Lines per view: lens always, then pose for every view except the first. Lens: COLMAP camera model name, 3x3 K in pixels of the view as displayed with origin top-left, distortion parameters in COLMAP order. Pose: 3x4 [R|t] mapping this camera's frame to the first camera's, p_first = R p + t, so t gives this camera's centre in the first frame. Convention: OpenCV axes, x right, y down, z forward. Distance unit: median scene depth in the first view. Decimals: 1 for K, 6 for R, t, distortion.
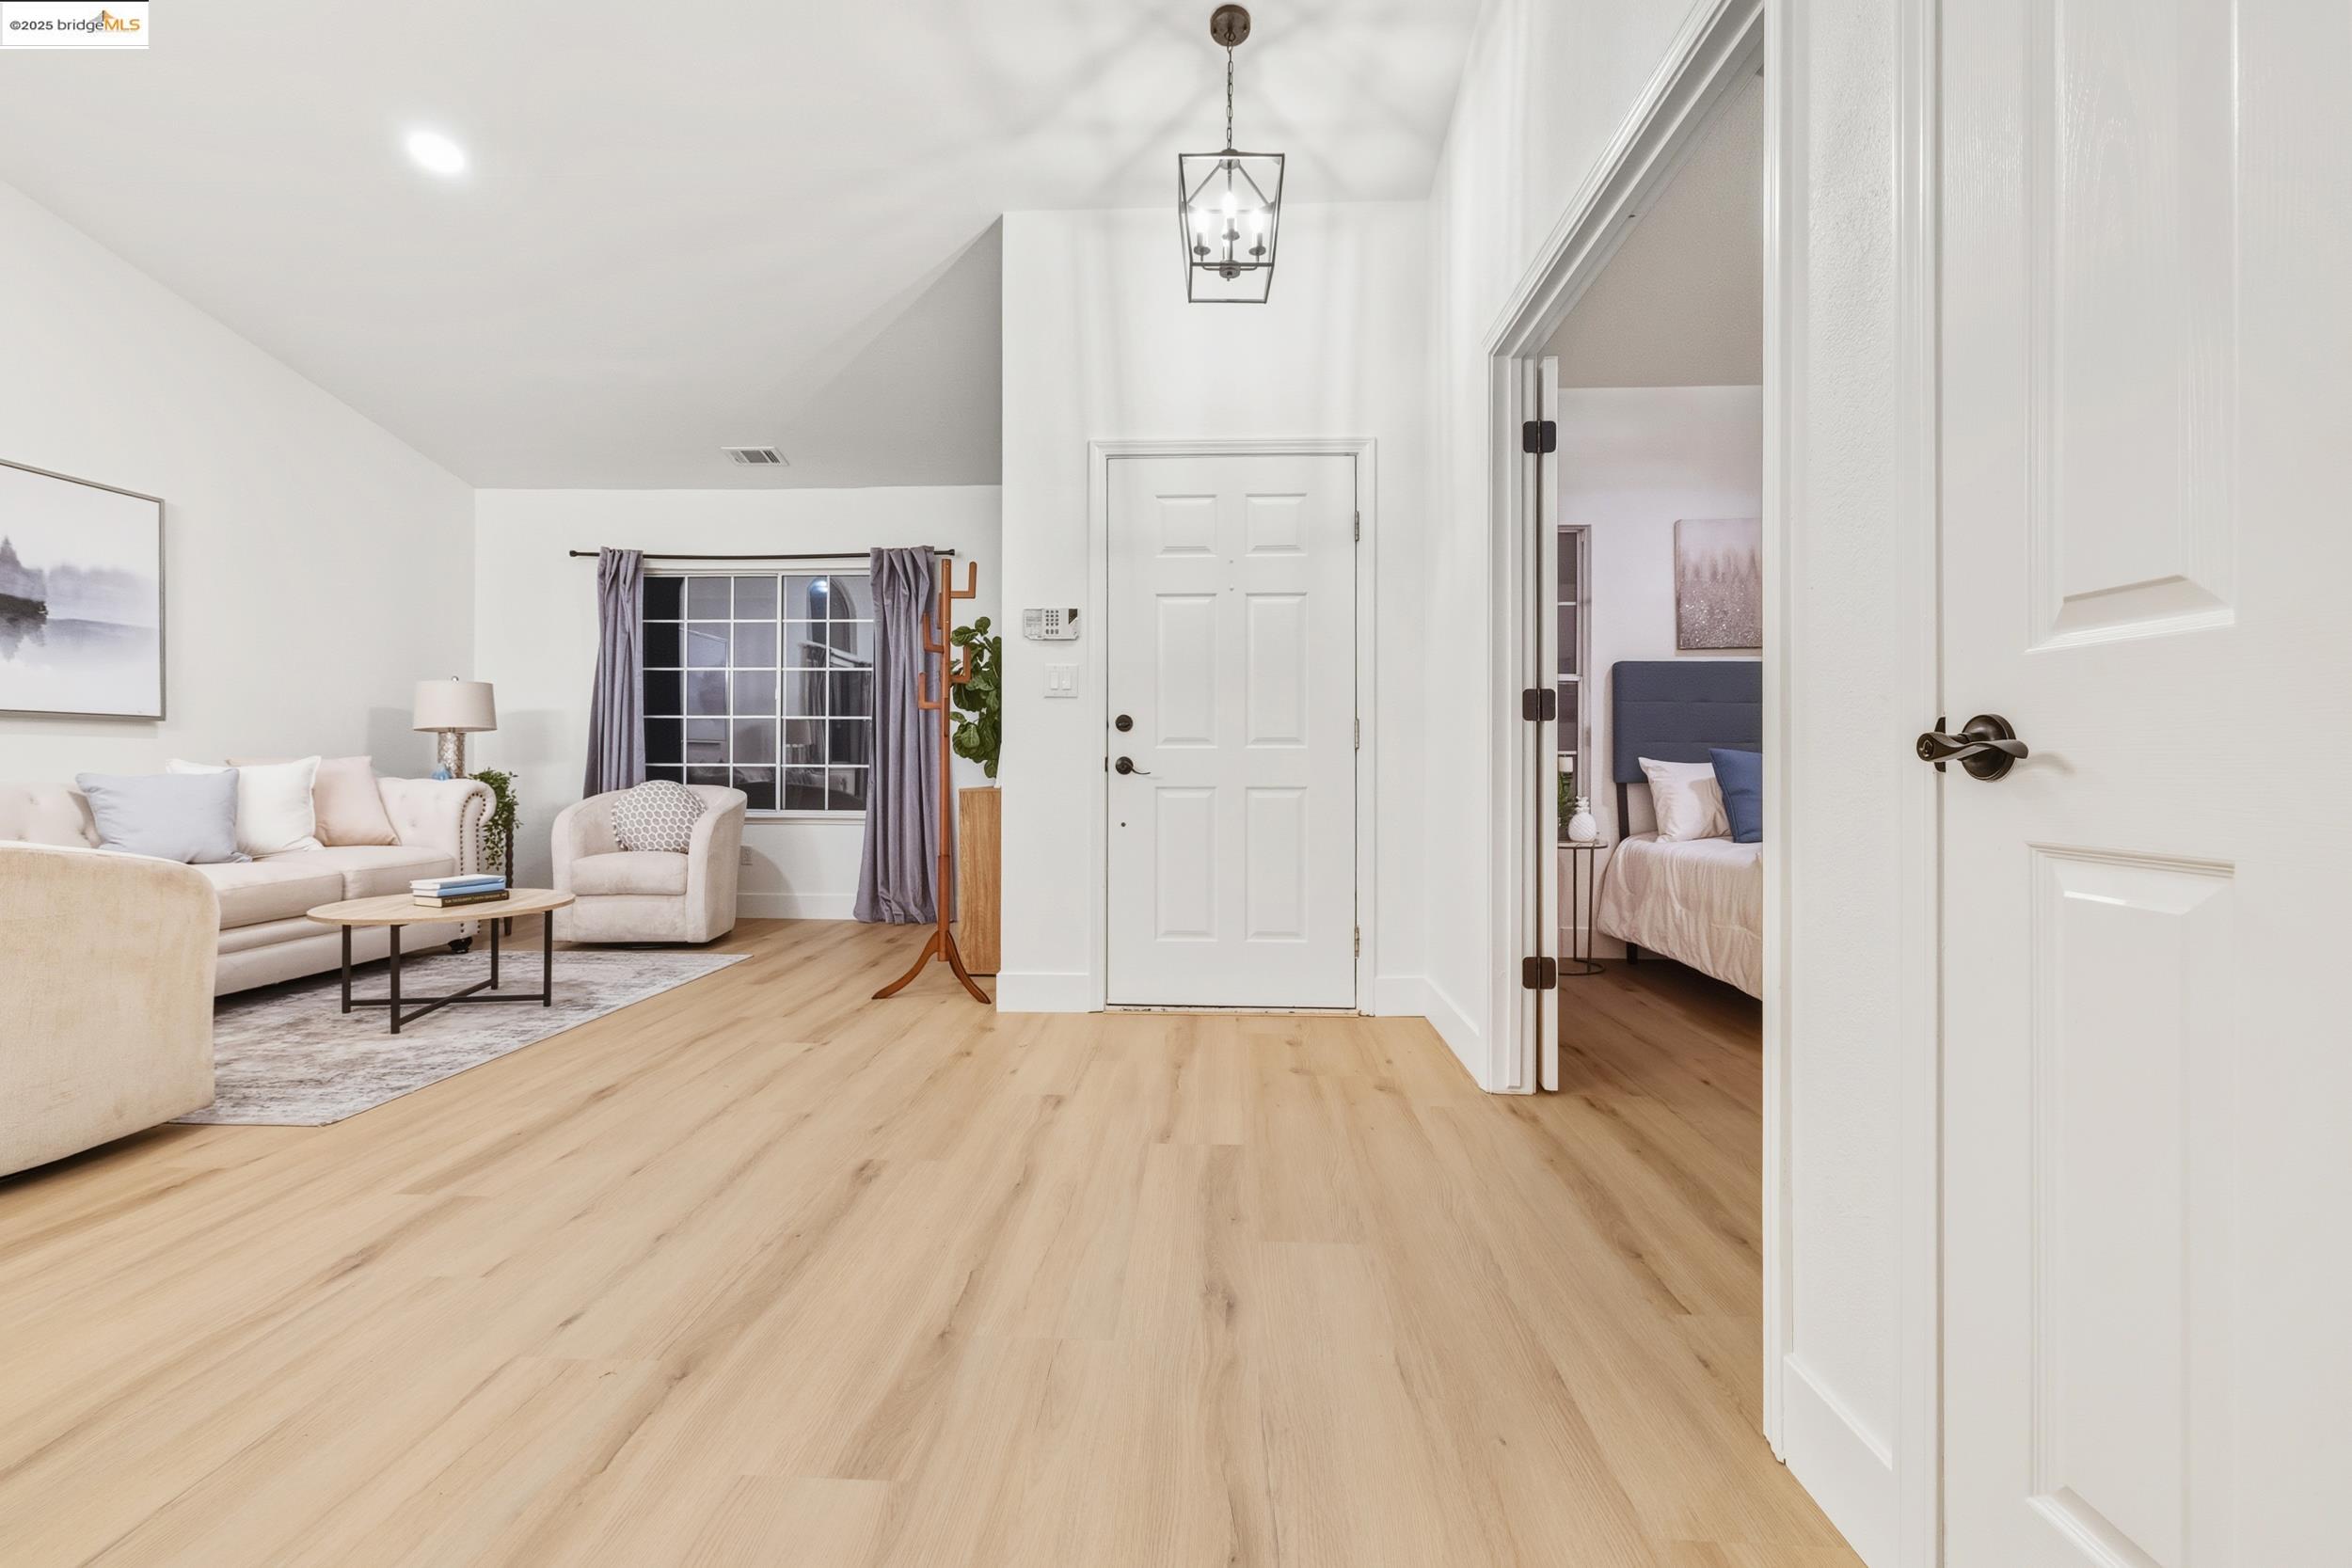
lens RADIAL K [[1021.8, 0, 1167.7], [0, 1021.8, 757.9], [0, 0, 1]] dist [-0.003213, 0.002682]
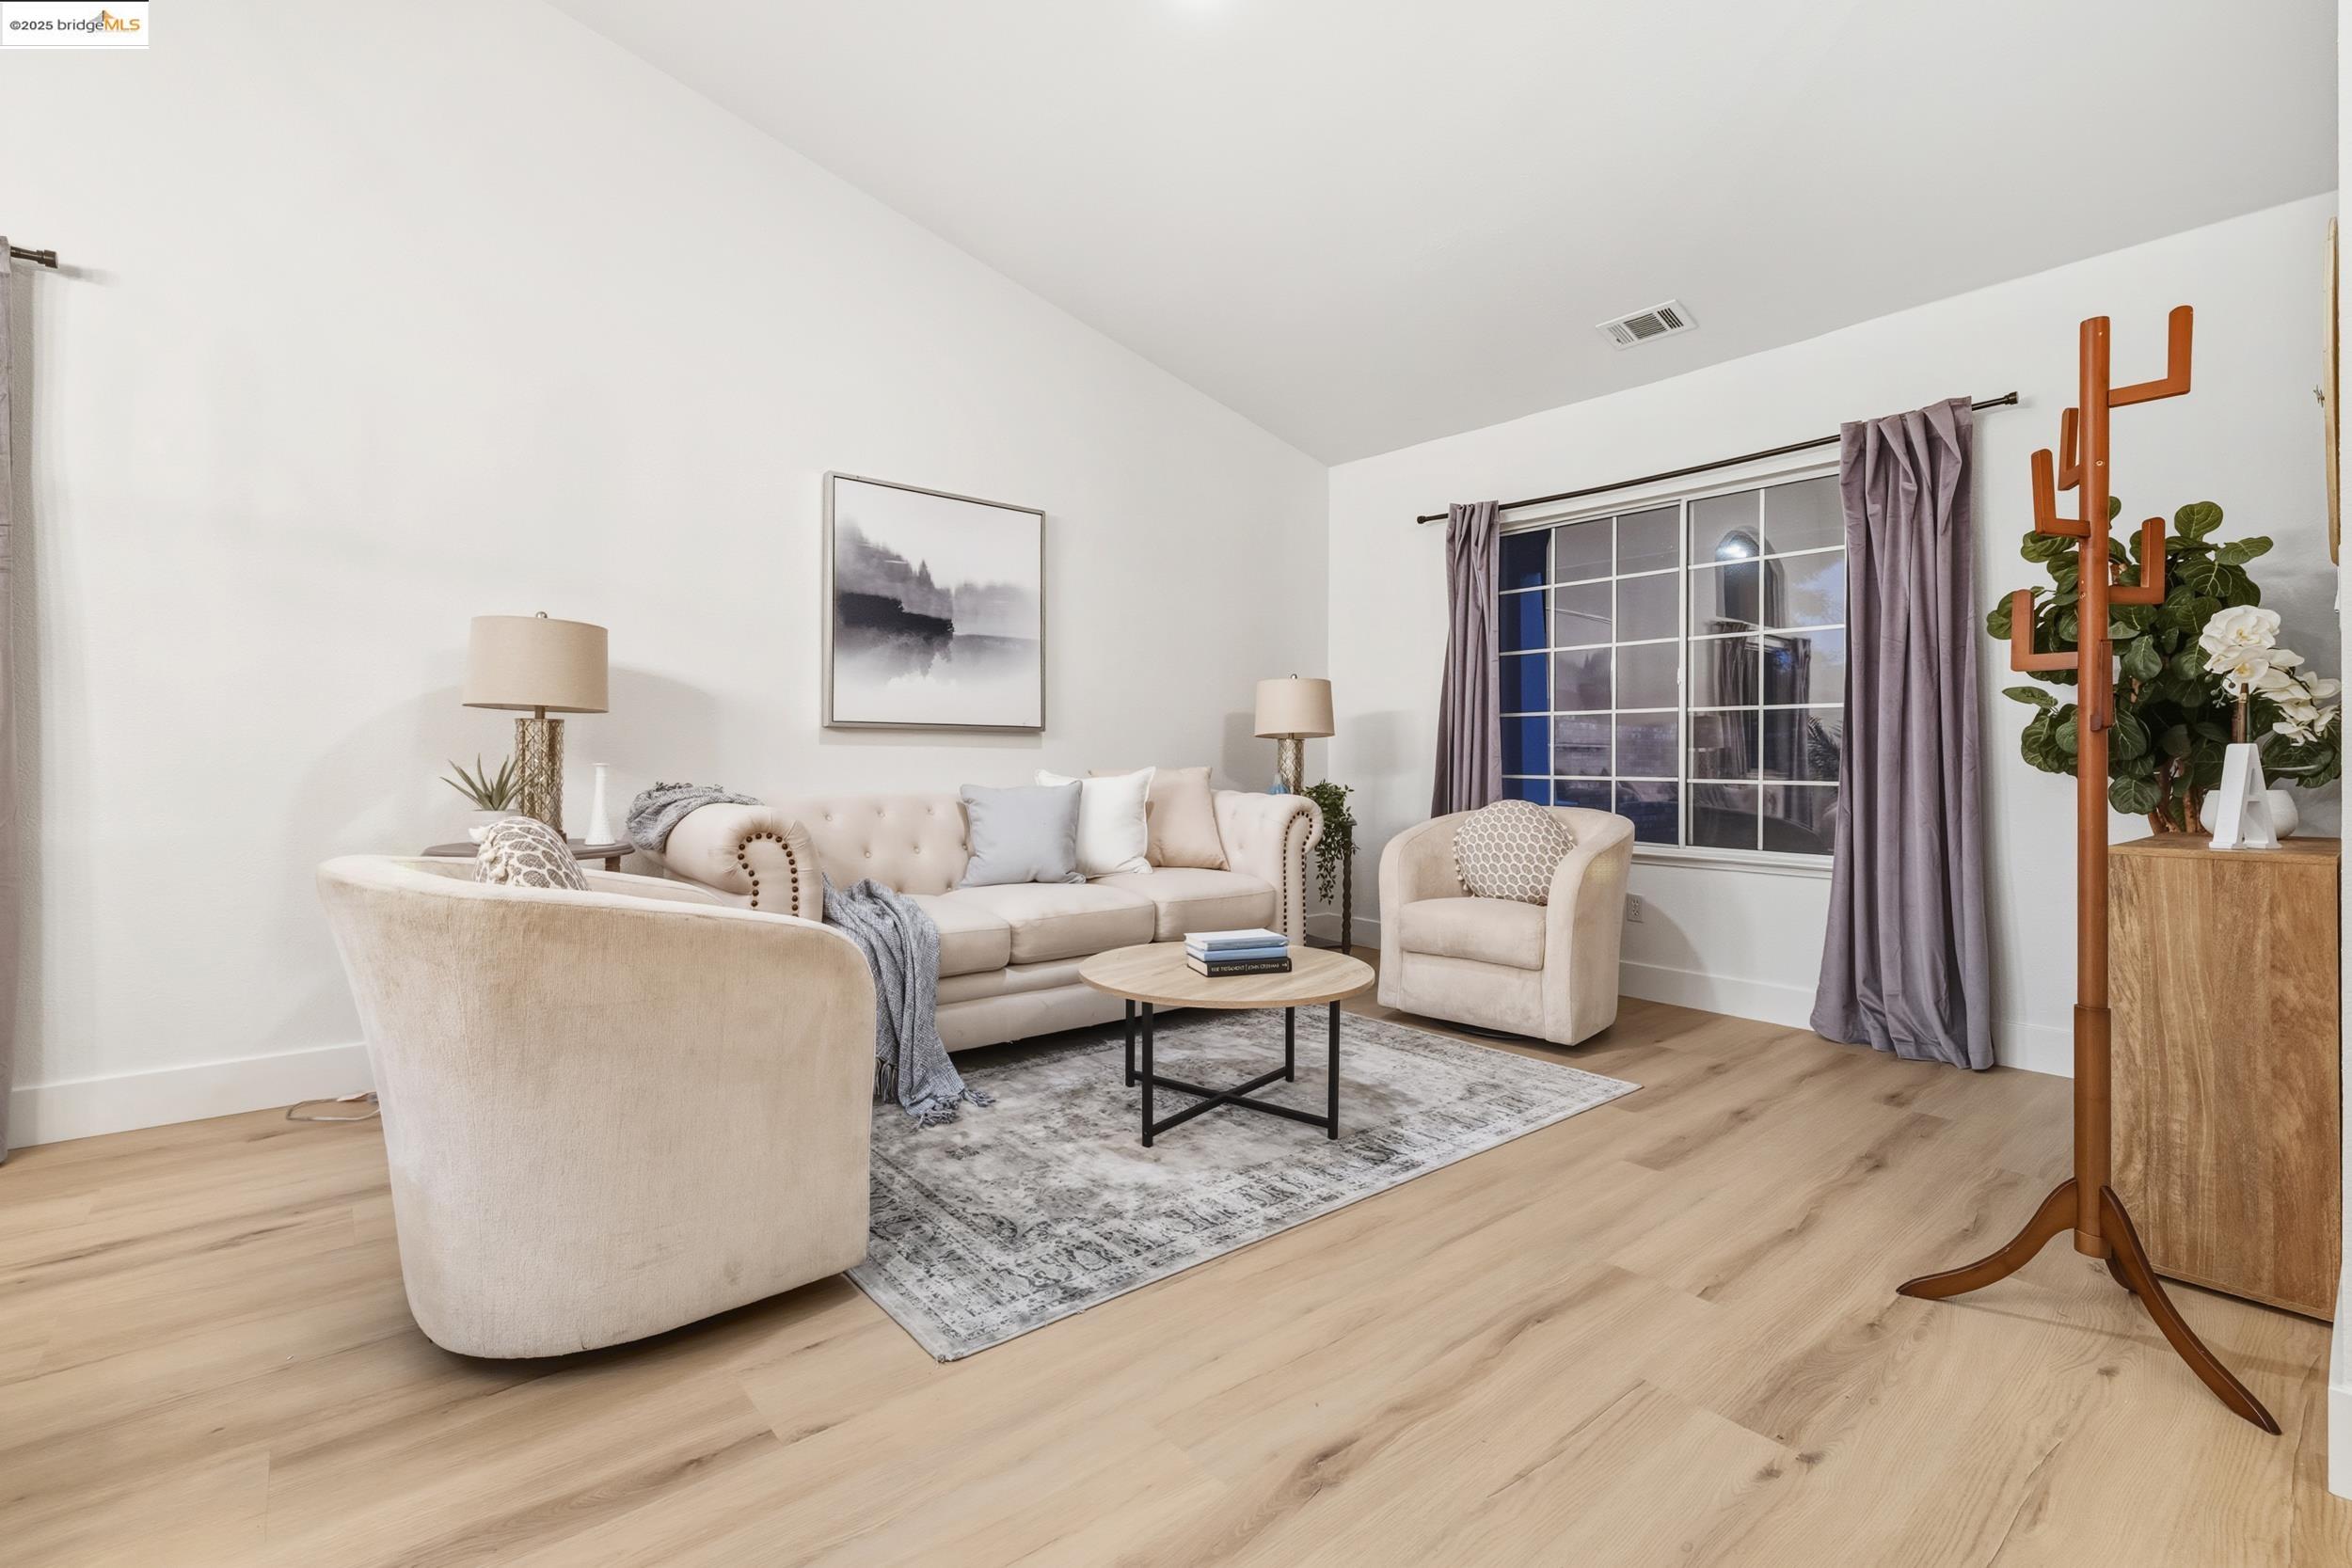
lens RADIAL K [[1021.8, 0, 1169.8], [0, 1021.8, 751.5], [0, 0, 1]] dist [-0.003213, 0.002682]
pose [[0.678655, -0.005651, -0.734436, -0.153188], [-0.001273, 0.999960, -0.008869, -0.007213], [0.734457, 0.006954, 0.678620, 0.388826]]
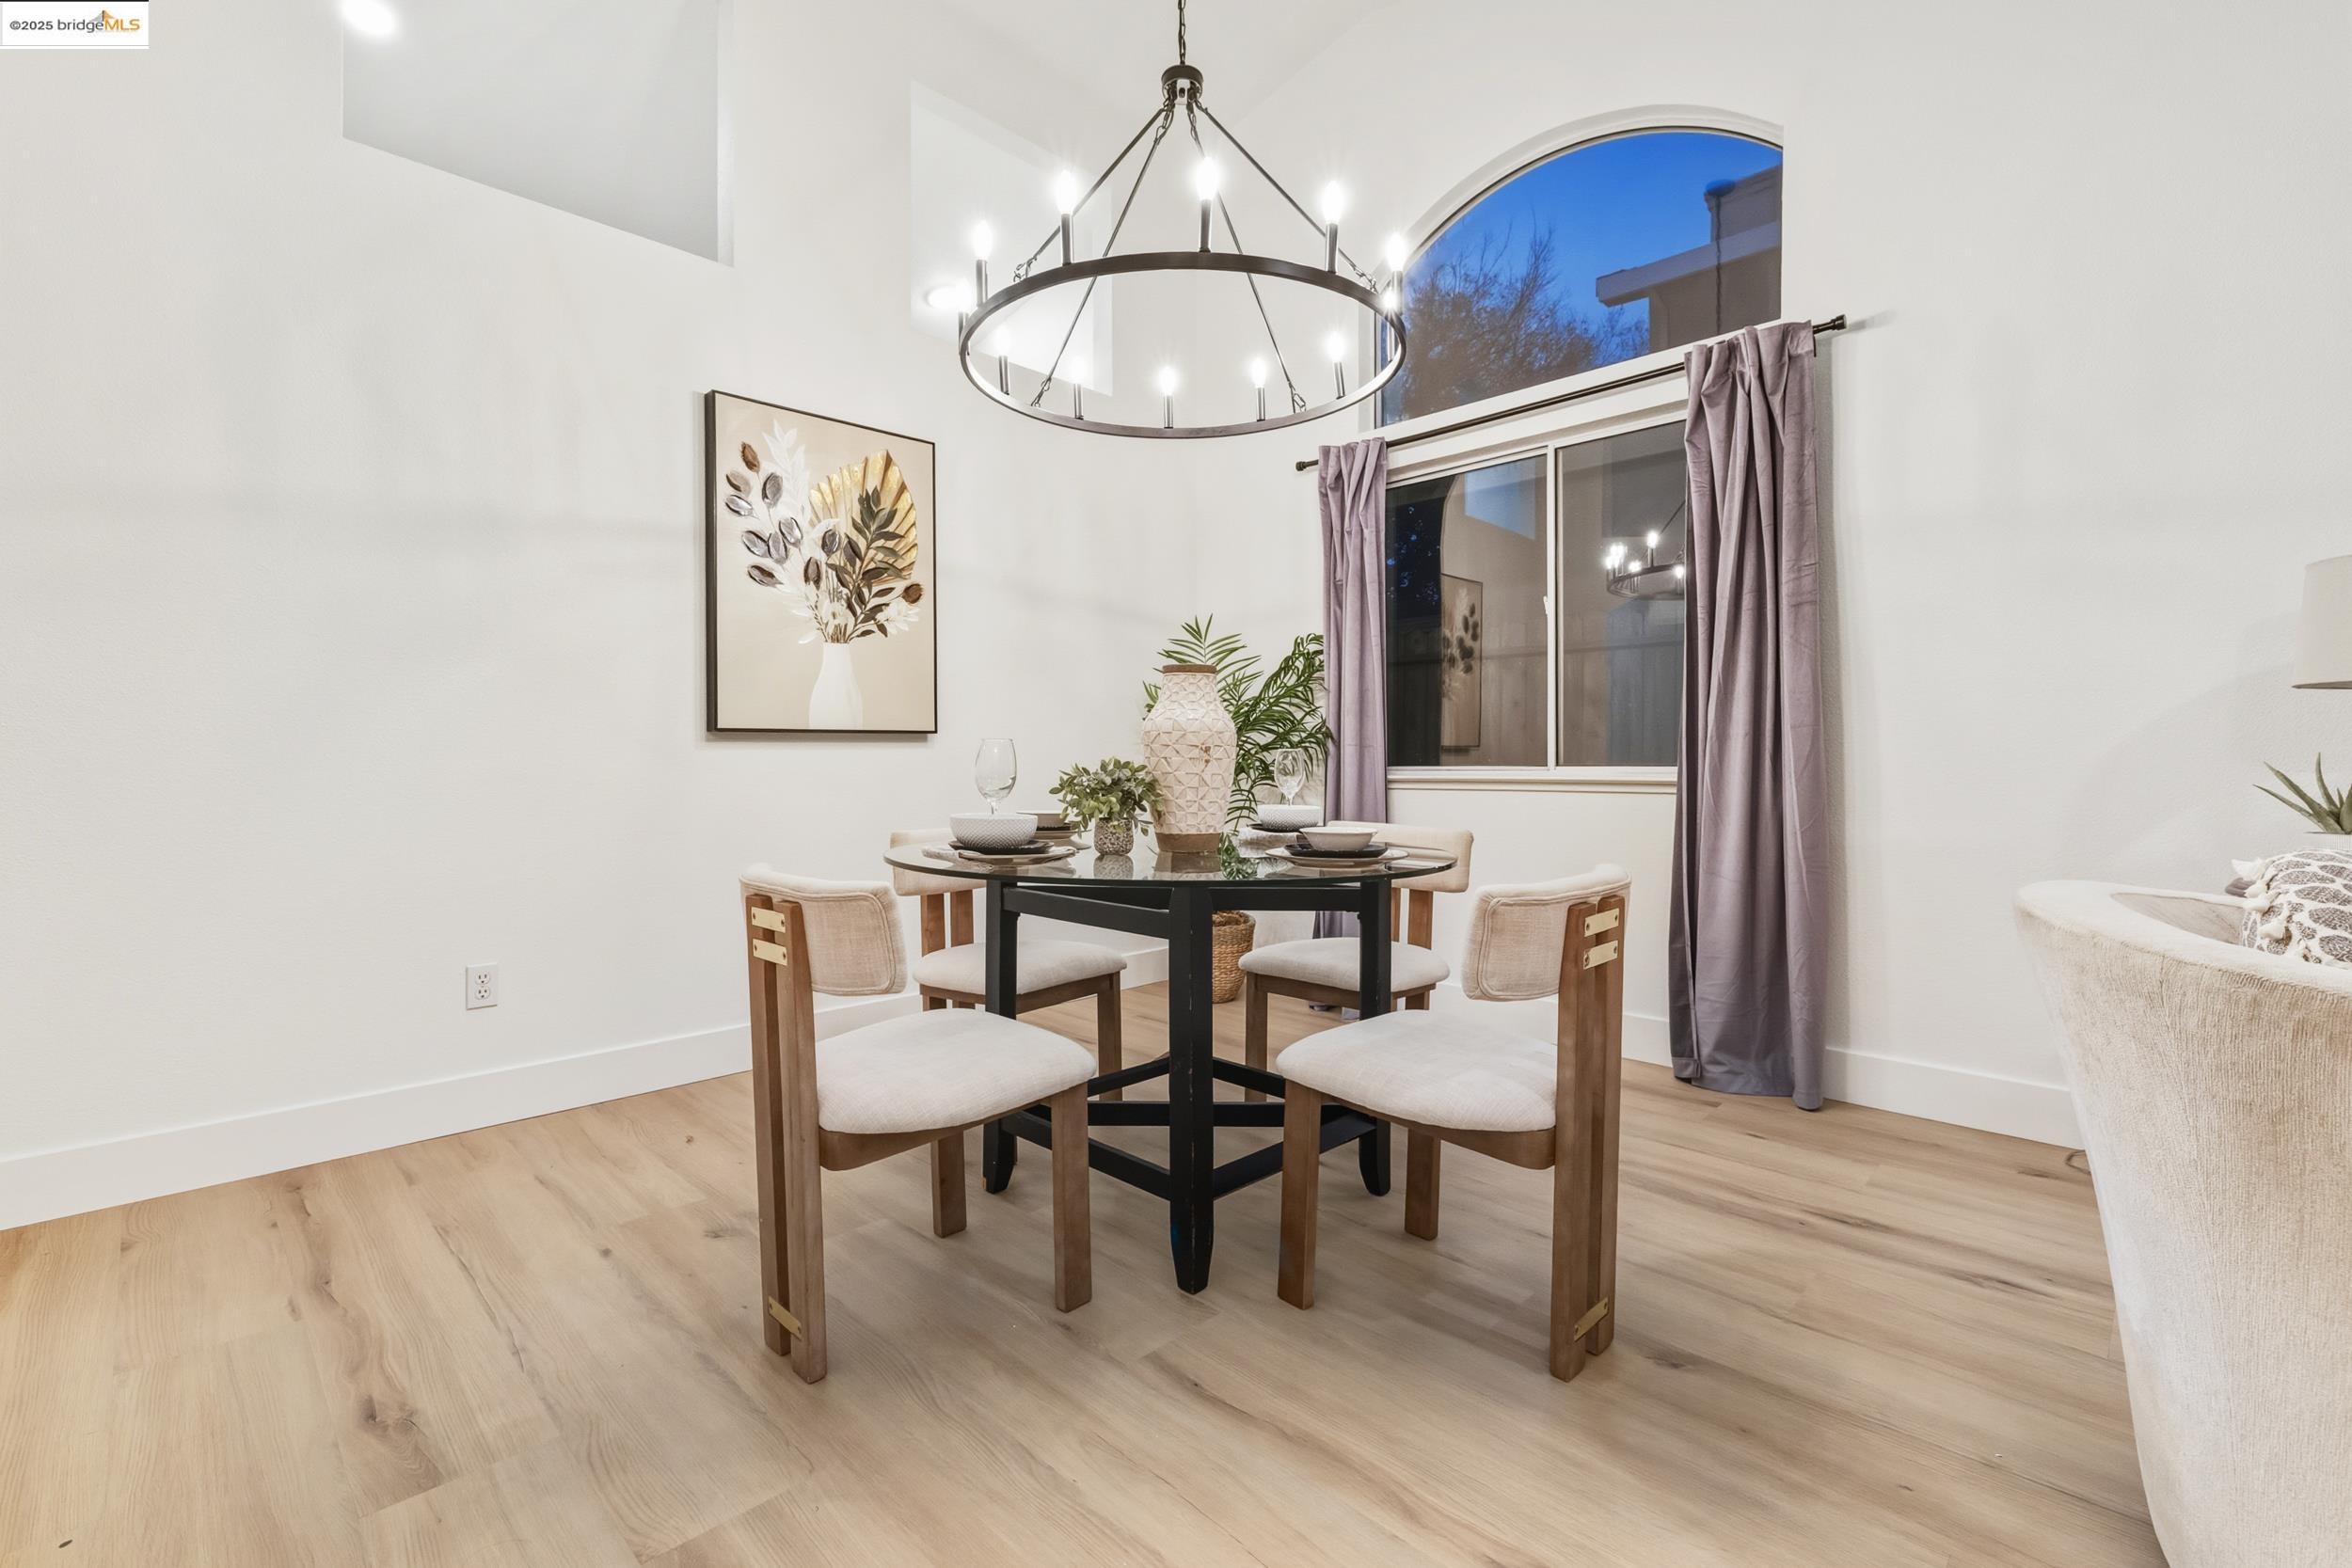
lens RADIAL K [[1021.8, 0, 1162.2], [0, 1021.8, 759.5], [0, 0, 1]] dist [-0.003213, 0.002682]
pose [[-0.674193, -0.003198, -0.738548, -0.230352], [0.003377, 0.999967, -0.007413, -0.006576], [0.738548, -0.007492, -0.674160, 0.431756]]
